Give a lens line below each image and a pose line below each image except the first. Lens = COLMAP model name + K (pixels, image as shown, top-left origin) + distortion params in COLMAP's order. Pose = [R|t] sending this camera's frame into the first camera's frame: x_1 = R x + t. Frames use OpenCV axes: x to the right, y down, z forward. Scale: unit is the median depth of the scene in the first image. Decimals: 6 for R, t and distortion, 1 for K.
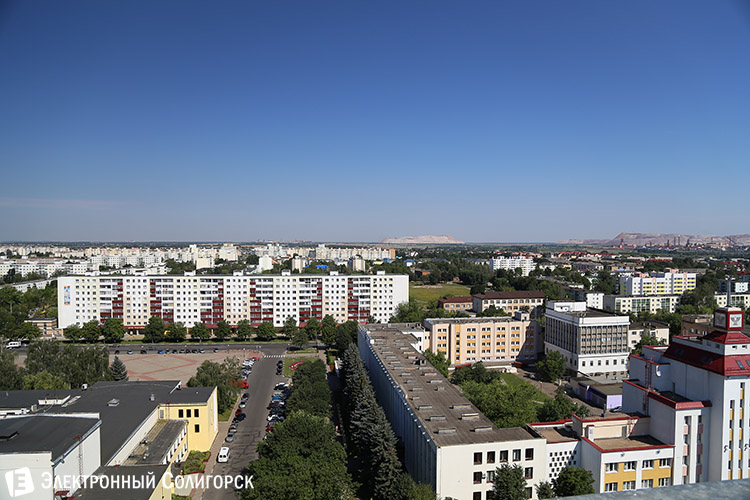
lens RADIAL K [[517.4, 0, 378.3], [0, 517.4, 244.1], [0, 0, 1]] dist [-0.097145, 0.050364]
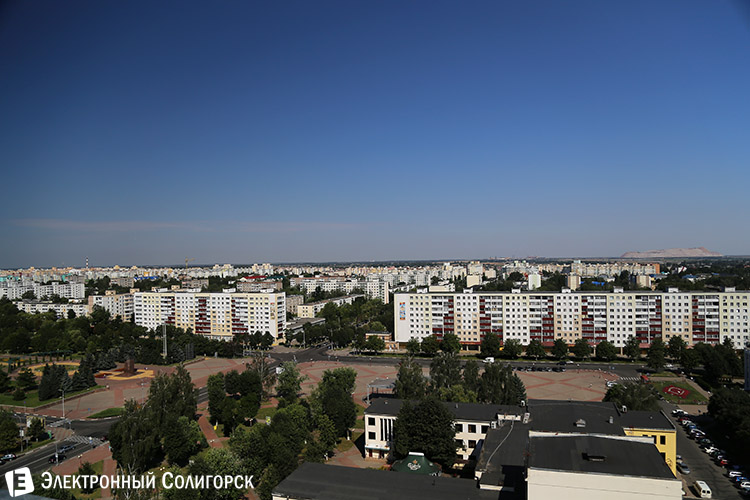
lens RADIAL K [[517.4, 0, 378.8], [0, 517.4, 254.3], [0, 0, 1]] dist [-0.097145, 0.050364]
pose [[0.912185, -0.023496, -0.409105, -0.205569], [0.017846, 0.999685, -0.017624, -0.000221], [0.409390, 0.008776, 0.912317, -0.024175]]
